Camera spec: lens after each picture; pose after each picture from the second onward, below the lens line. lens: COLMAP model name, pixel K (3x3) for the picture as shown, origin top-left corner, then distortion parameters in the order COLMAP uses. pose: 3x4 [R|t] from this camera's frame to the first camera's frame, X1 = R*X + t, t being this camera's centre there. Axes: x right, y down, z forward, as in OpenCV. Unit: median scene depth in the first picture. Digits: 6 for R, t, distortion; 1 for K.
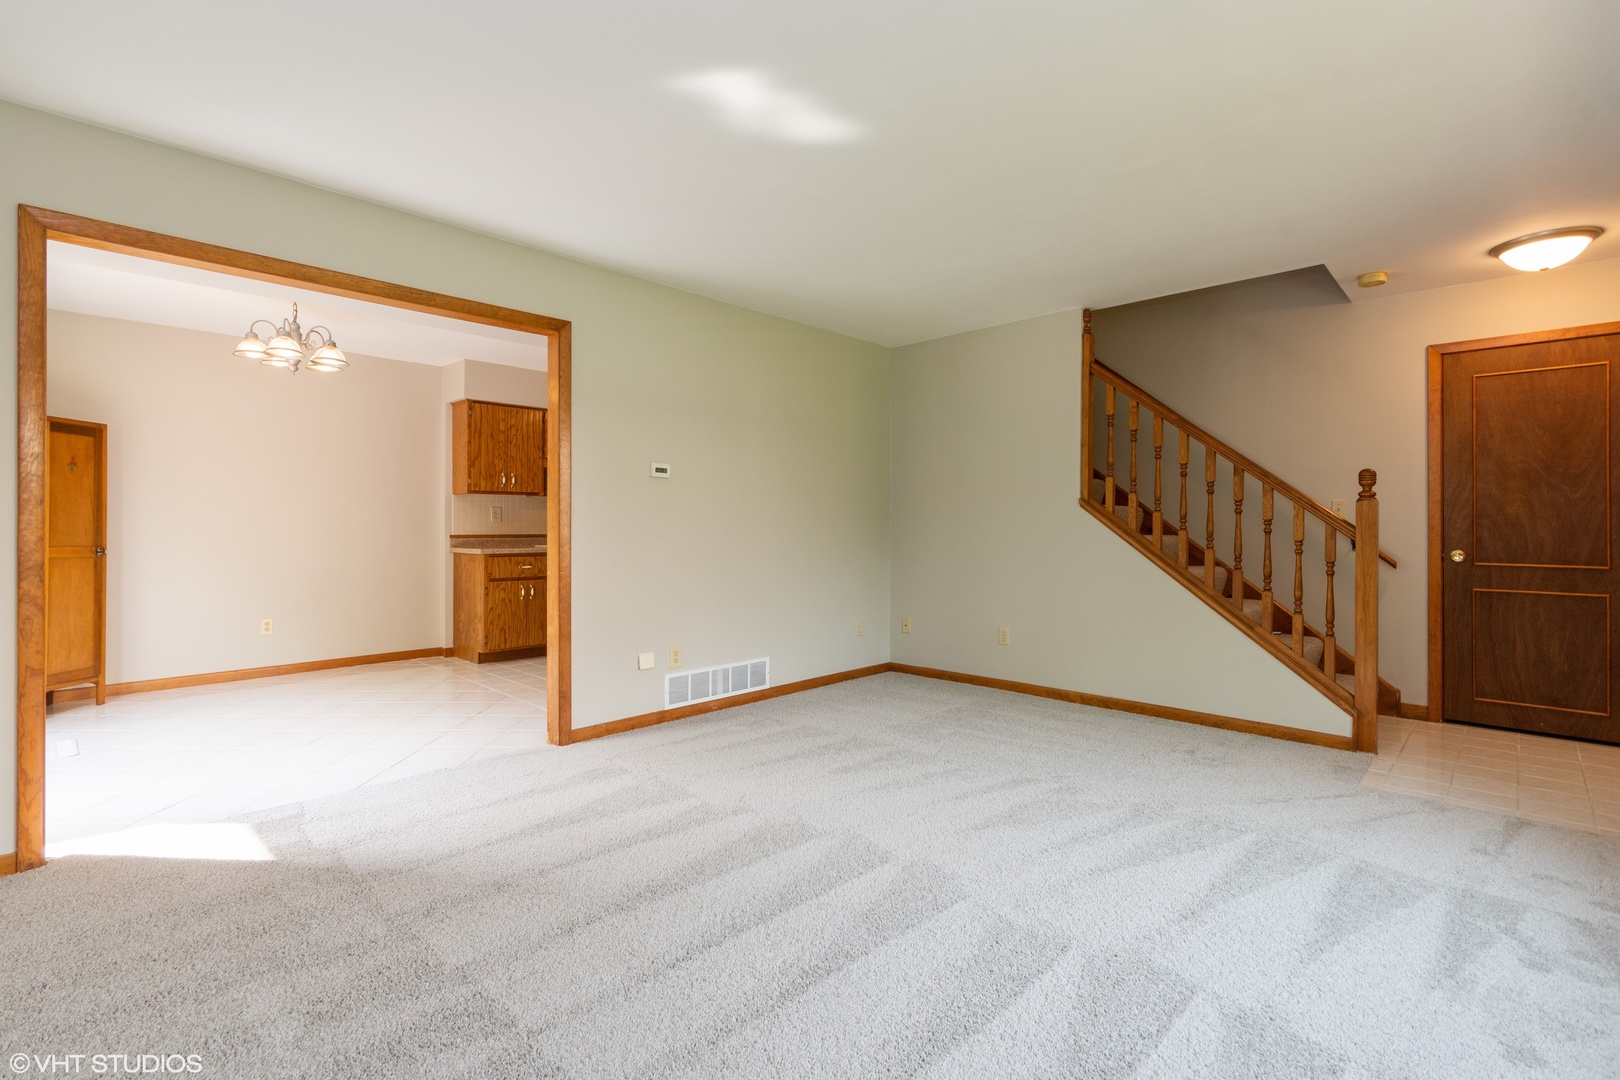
lens RADIAL K [[739.5, 0, 795.7], [0, 739.5, 525.2], [0, 0, 1]] dist [-0.000808, -0.000748]
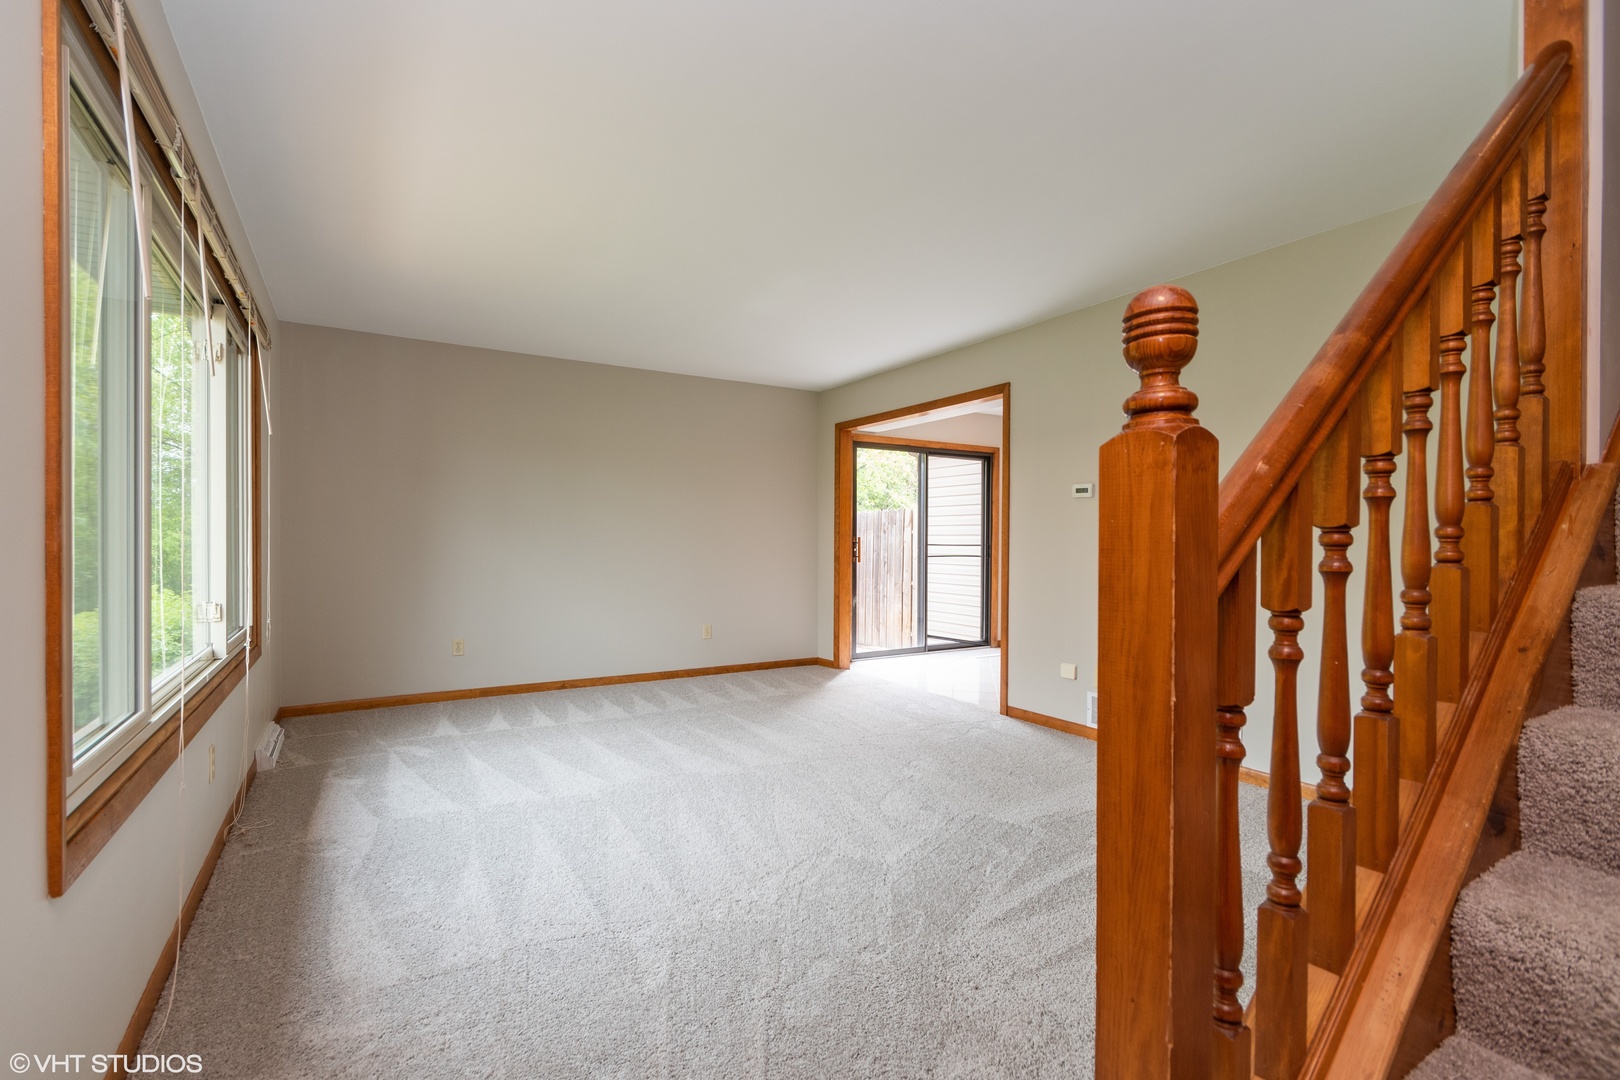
lens RADIAL K [[714.8, 0, 777.6], [0, 714.8, 551.1], [0, 0, 1]] dist [-0.001136, -0.000100]
pose [[-0.265881, 0.013101, -0.963917, 0.620288], [-0.006428, 0.999861, 0.015363, -0.001968], [0.963985, 0.010281, -0.265760, 0.601284]]
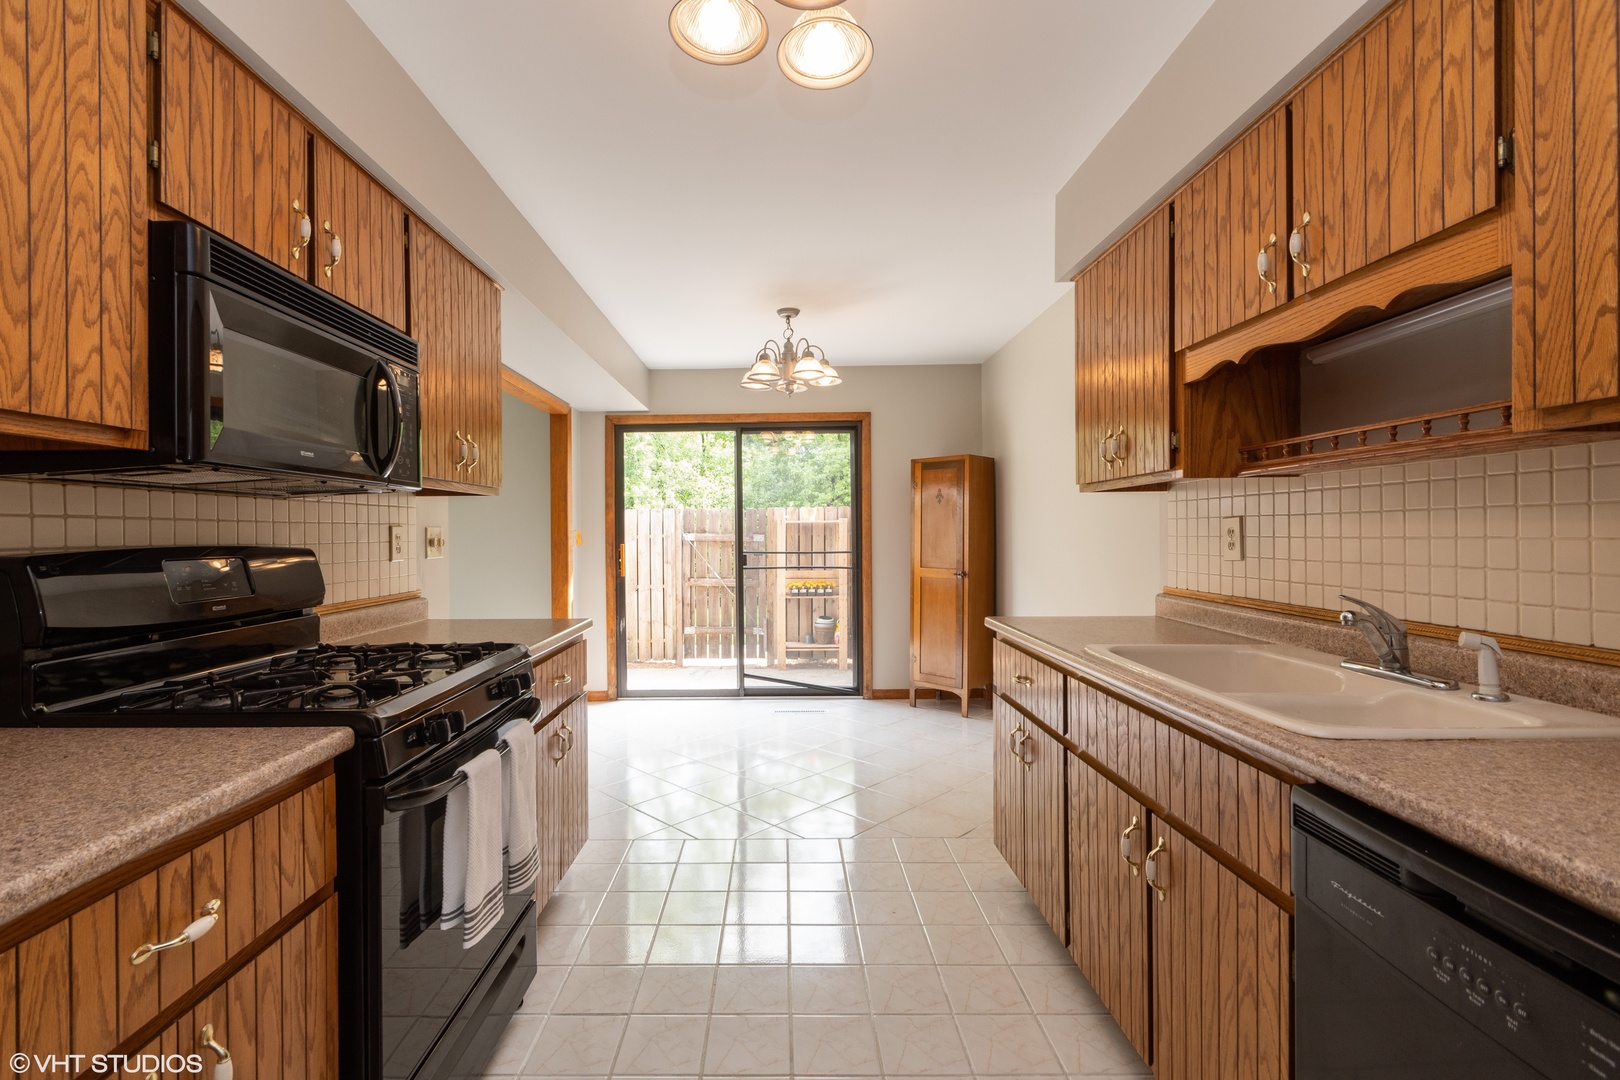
lens RADIAL K [[714.8, 0, 777.6], [0, 714.8, 551.1], [0, 0, 1]] dist [-0.001136, -0.000100]
pose [[-0.718710, 0.025404, -0.694846, -0.017476], [0.010375, 0.999613, 0.025814, -0.020882], [0.695233, 0.011344, -0.718695, 1.203249]]
